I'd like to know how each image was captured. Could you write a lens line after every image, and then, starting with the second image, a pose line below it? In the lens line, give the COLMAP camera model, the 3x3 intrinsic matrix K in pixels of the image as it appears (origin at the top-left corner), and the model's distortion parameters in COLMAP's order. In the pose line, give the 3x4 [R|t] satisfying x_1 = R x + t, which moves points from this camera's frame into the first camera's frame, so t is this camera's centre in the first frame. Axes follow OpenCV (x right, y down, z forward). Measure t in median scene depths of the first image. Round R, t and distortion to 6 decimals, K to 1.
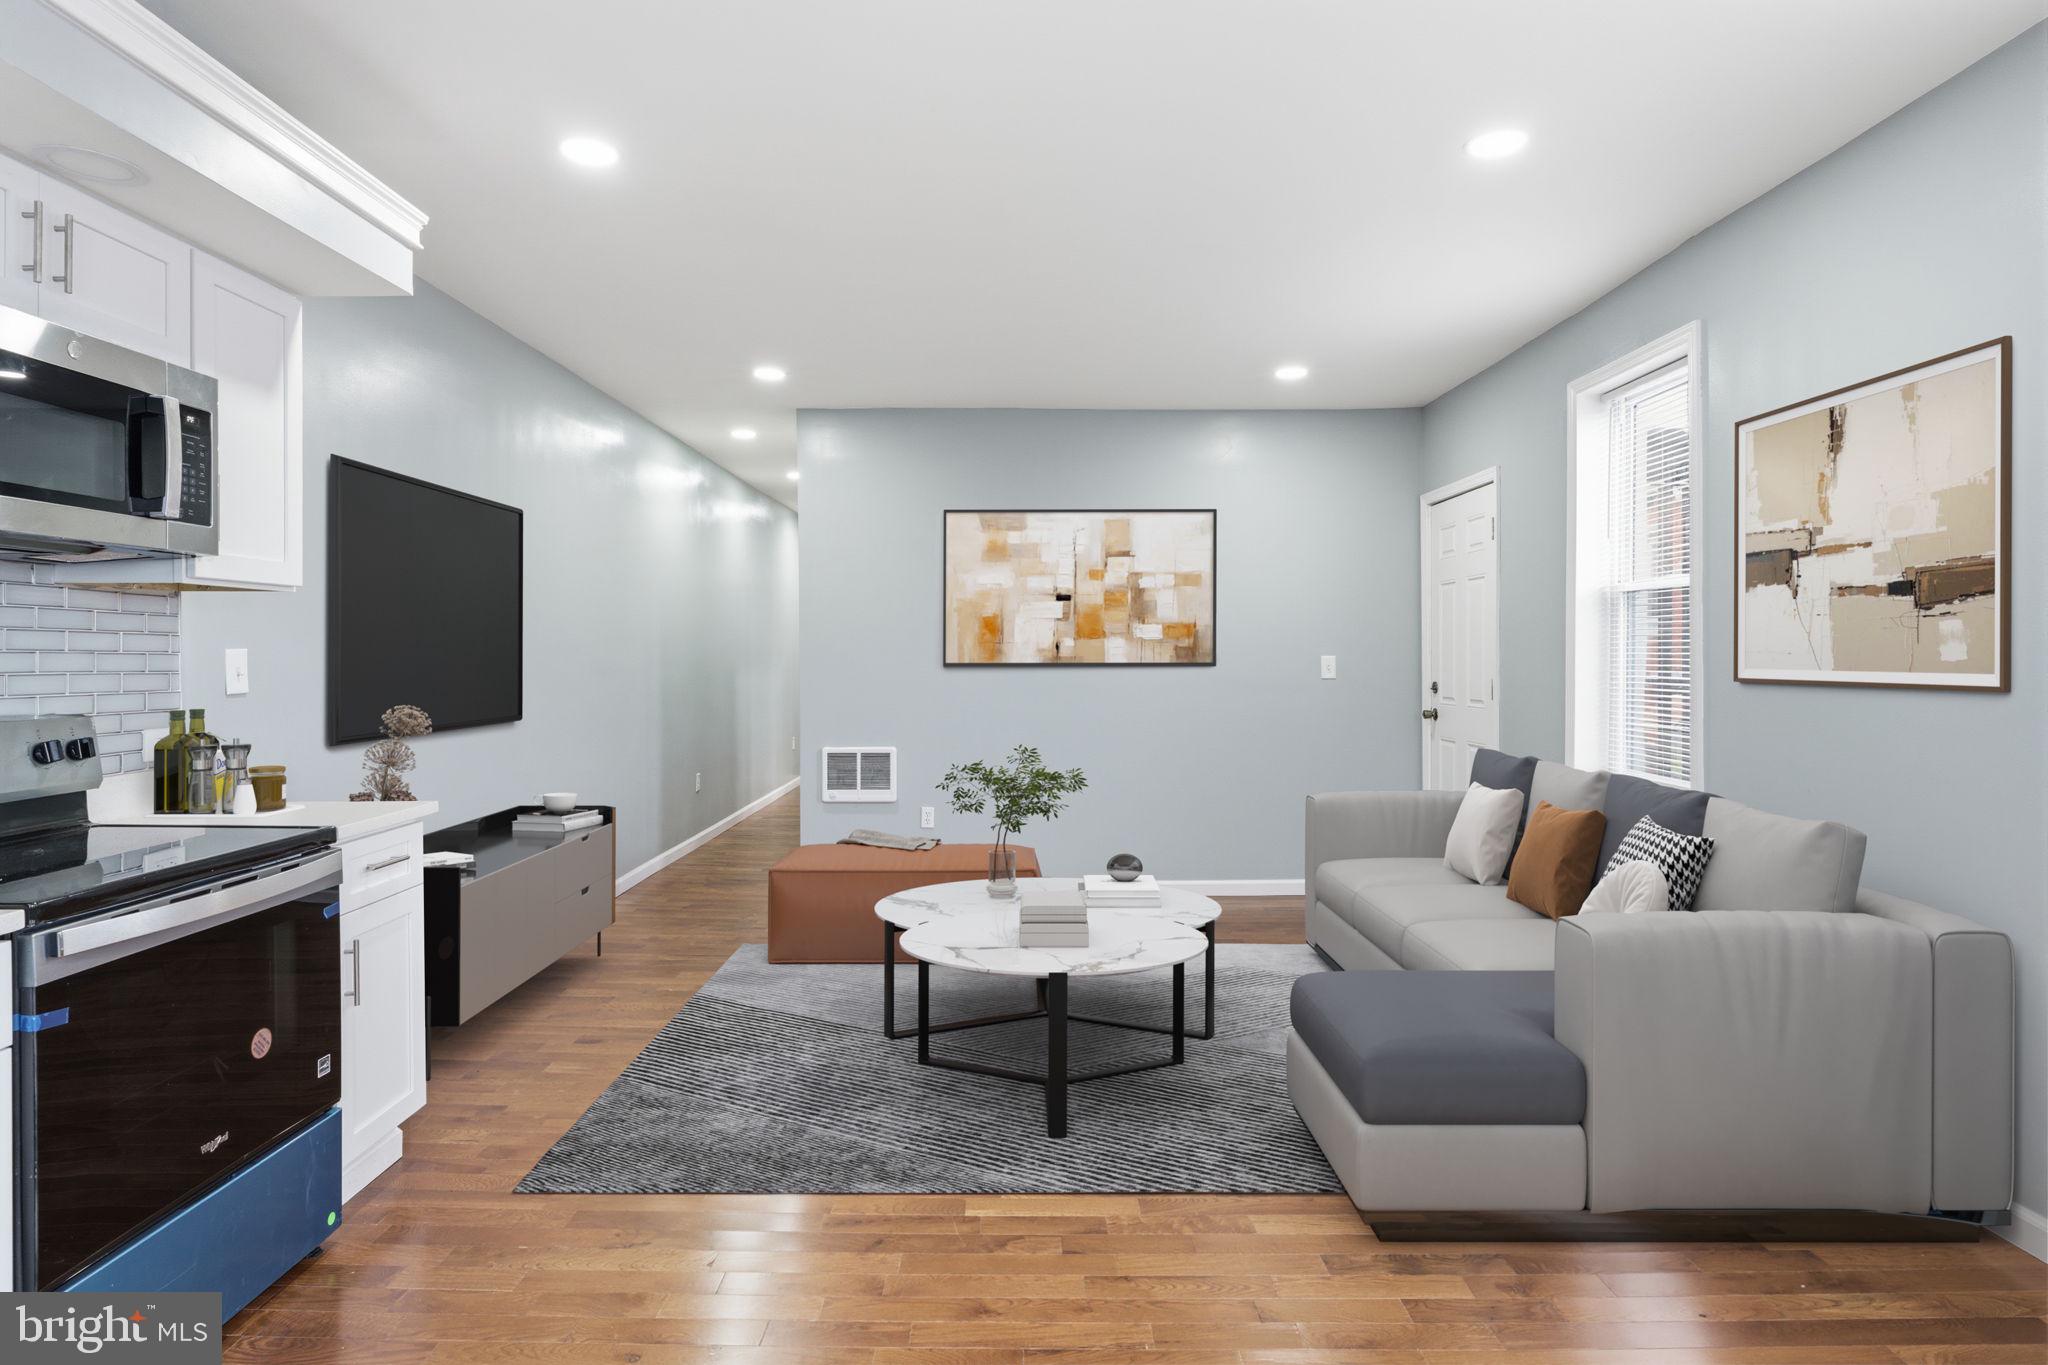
lens RADIAL K [[1098.4, 0, 1030.8], [0, 1098.4, 657.0], [0, 0, 1]] dist [0.000679, 0.000455]
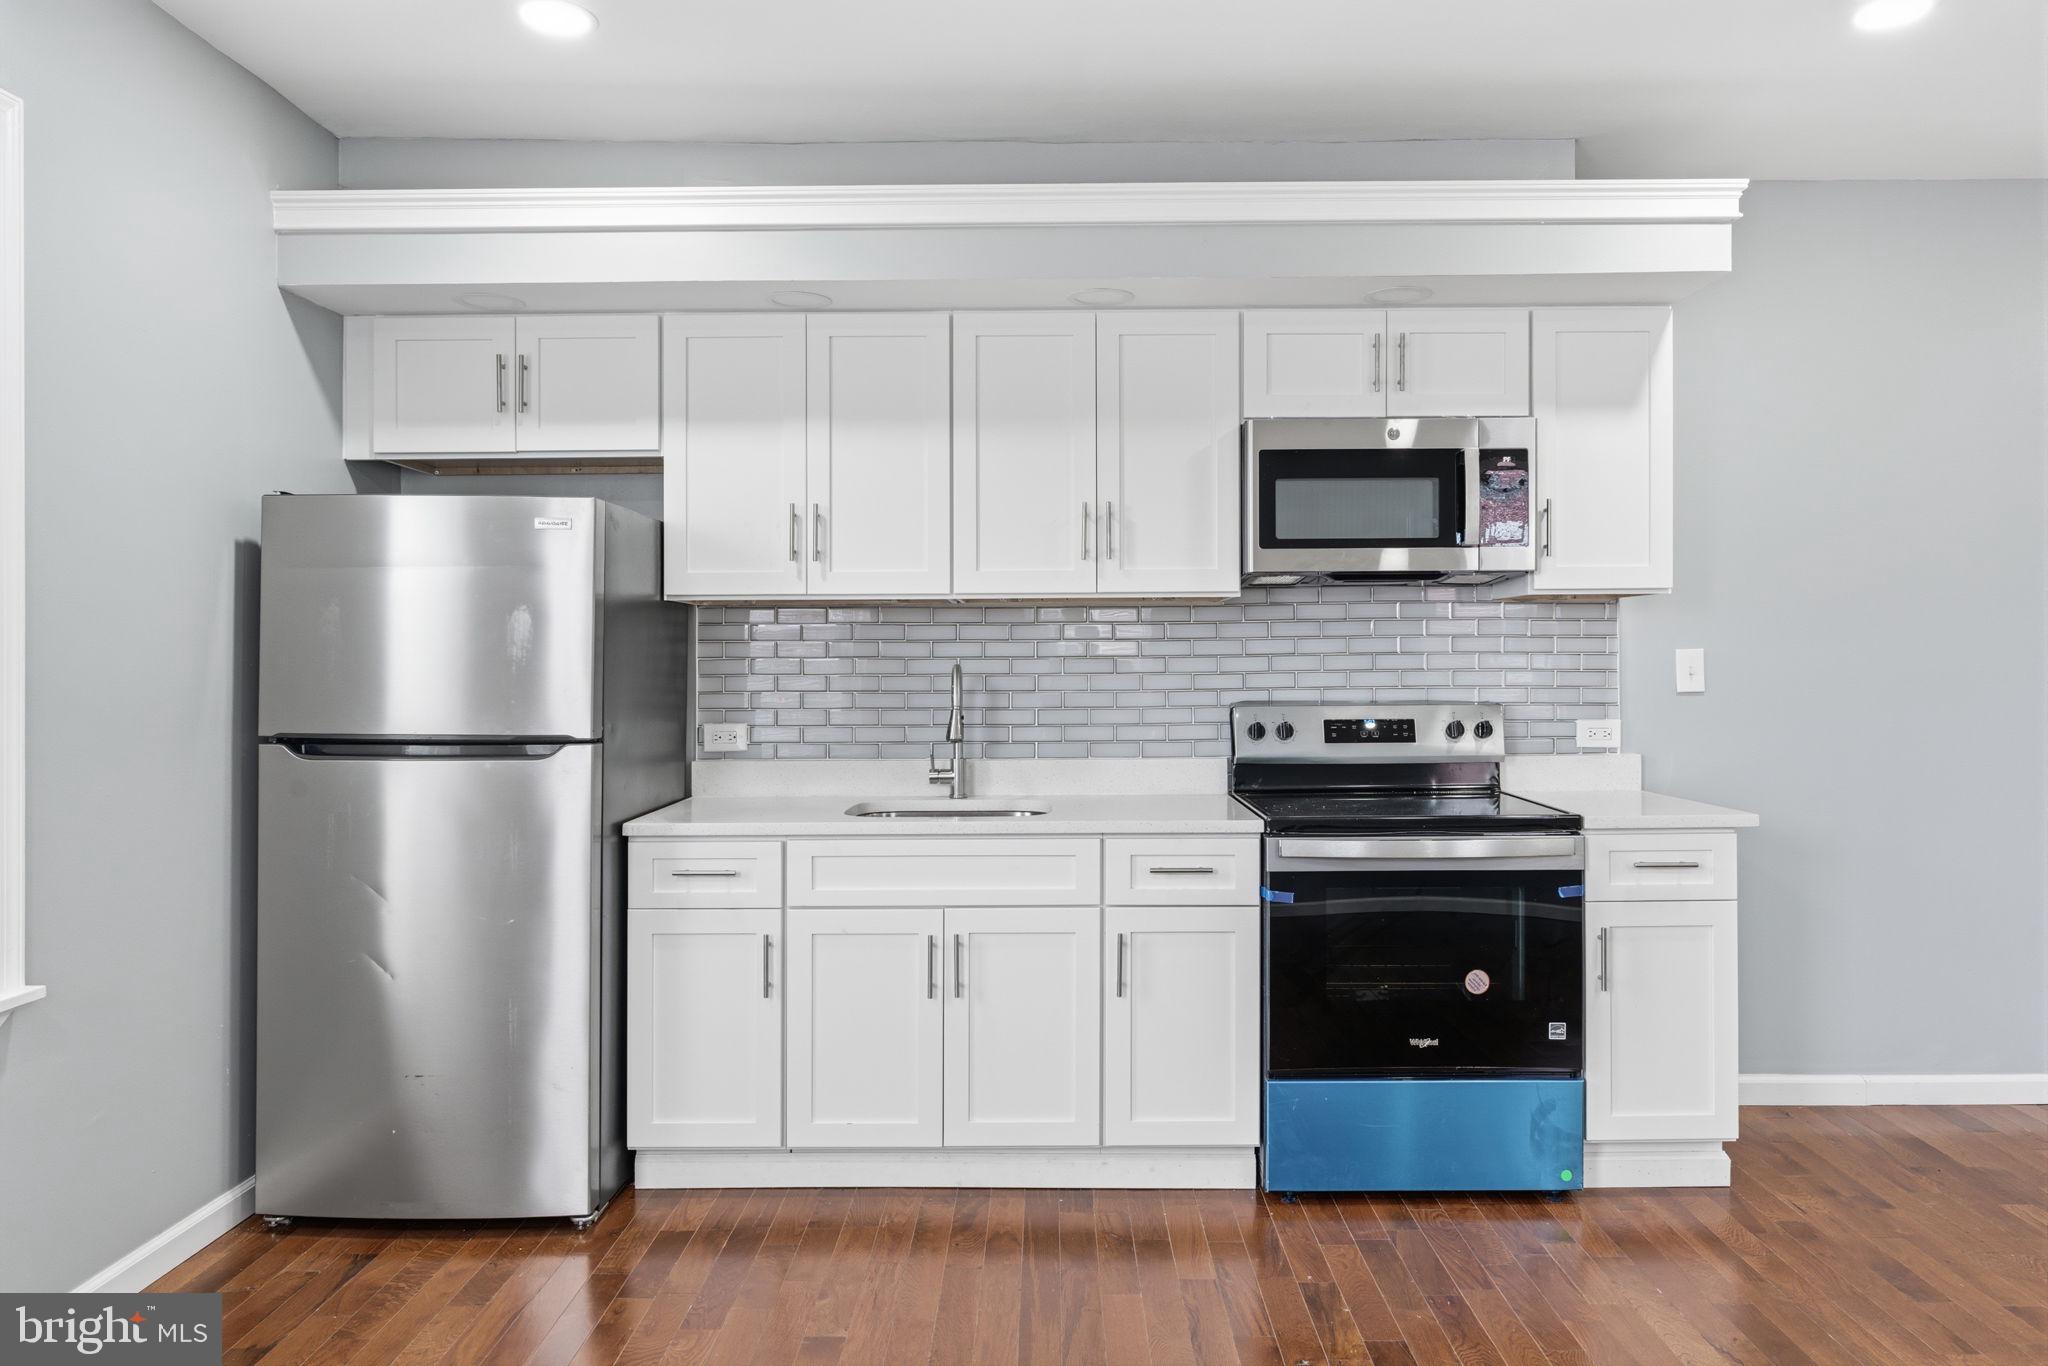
lens RADIAL K [[1321.5, 0, 1041.3], [0, 1321.5, 650.6], [0, 0, 1]] dist [0.000572, 0.000877]
pose [[-0.005106, -0.006917, -0.999963, 0.662197], [0.001708, 0.999975, -0.006926, 0.002280], [0.999986, -0.001743, -0.005094, 0.484490]]
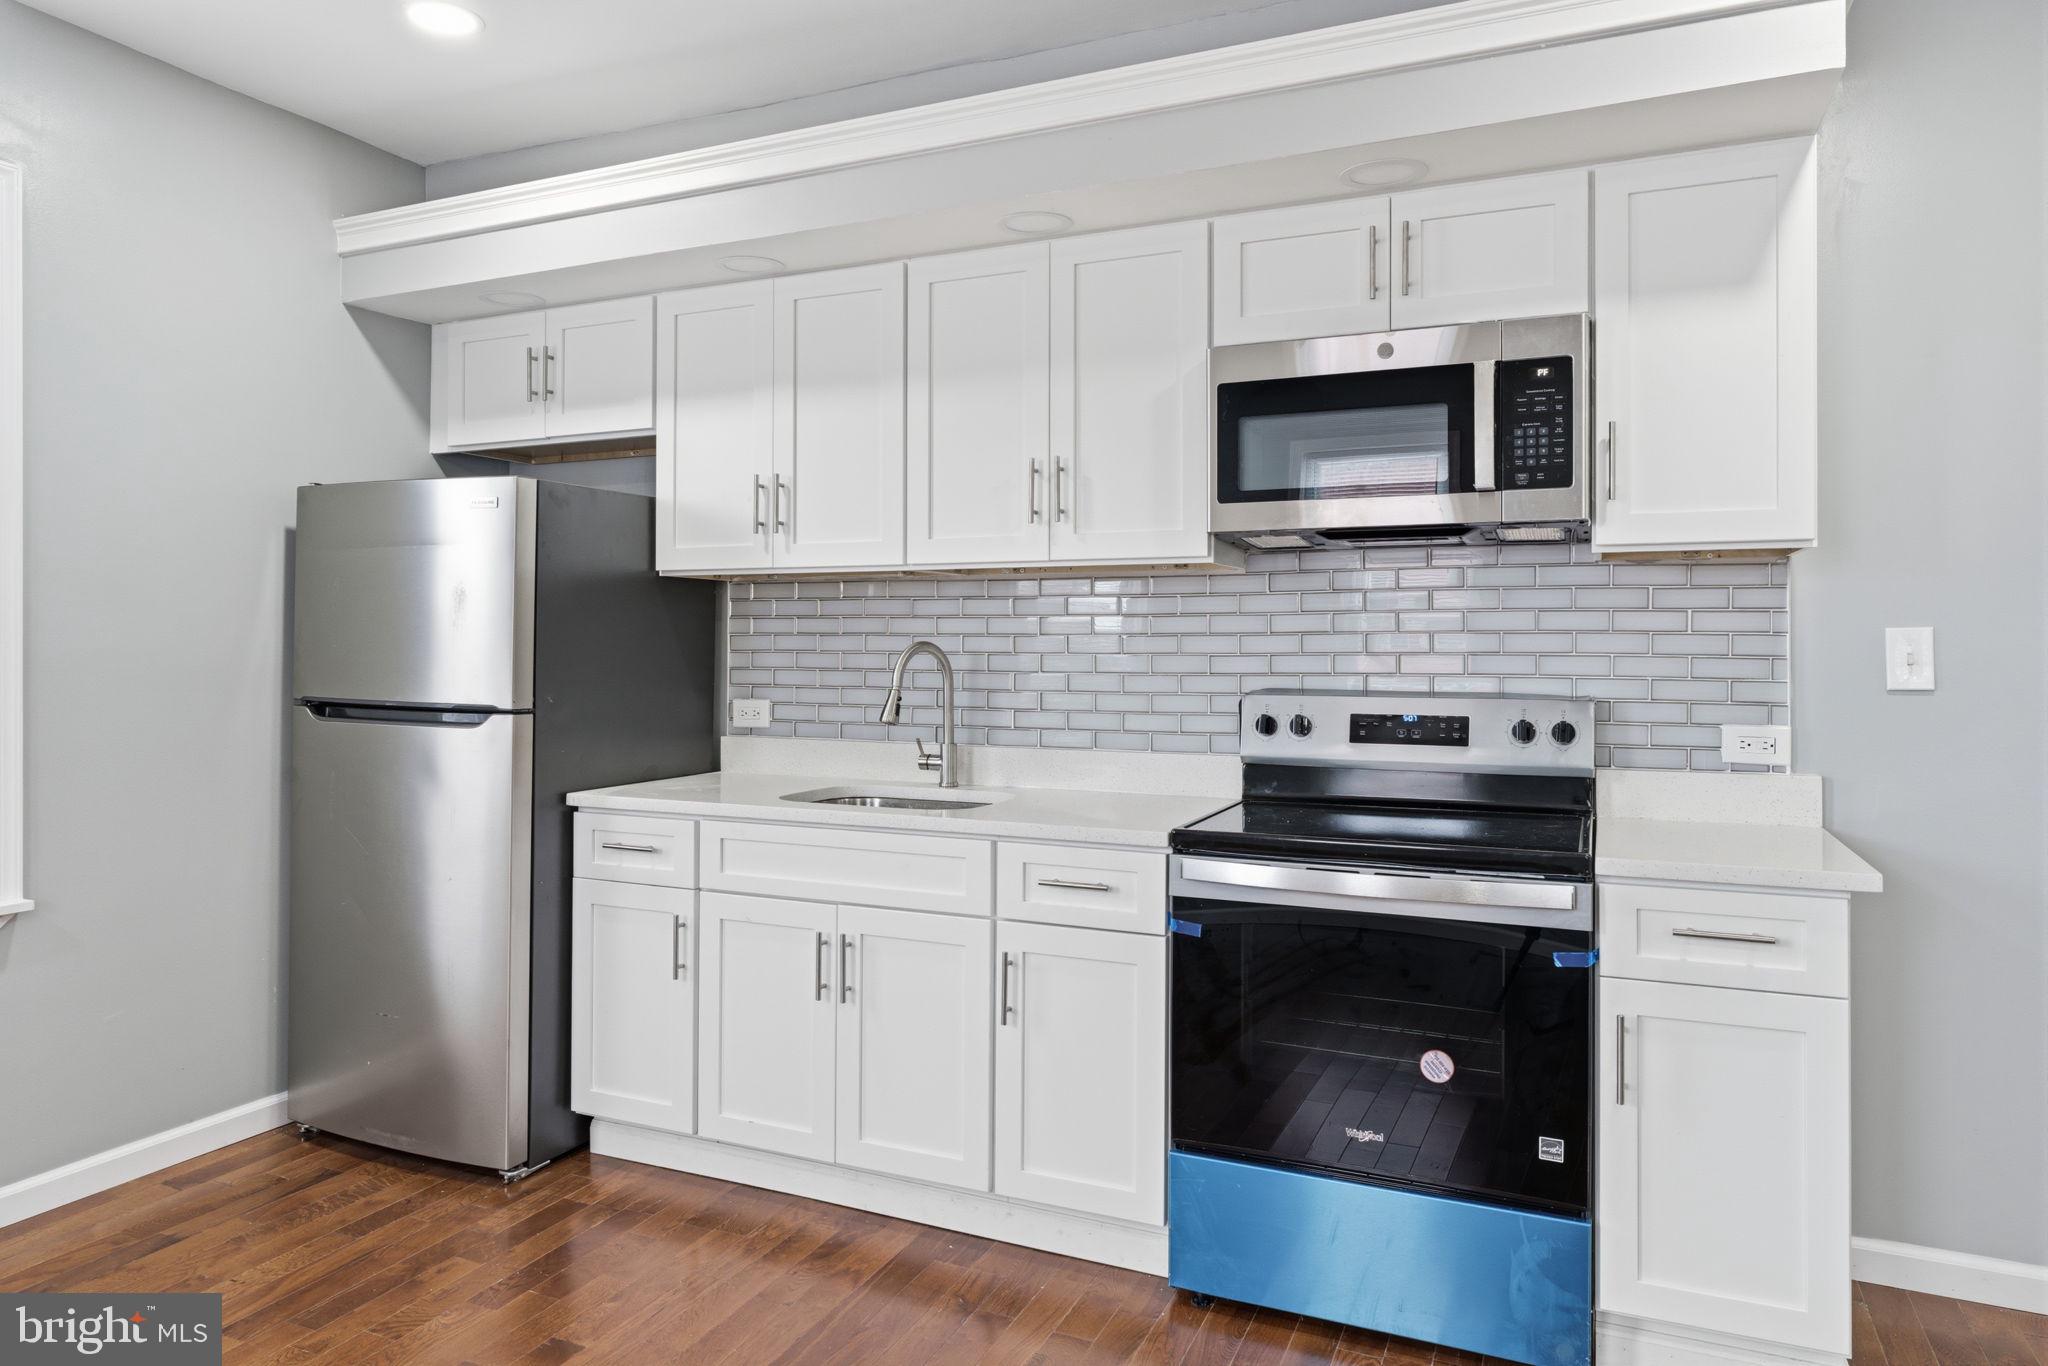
lens RADIAL K [[1315.9, 0, 996.0], [0, 1315.9, 624.0], [0, 0, 1]] dist [0.001771, 0.000004]
pose [[-0.420315, -0.014744, -0.907258, 0.388325], [-0.006356, 0.999891, -0.013305, 0.006967], [0.907356, 0.000174, -0.420363, 1.015081]]
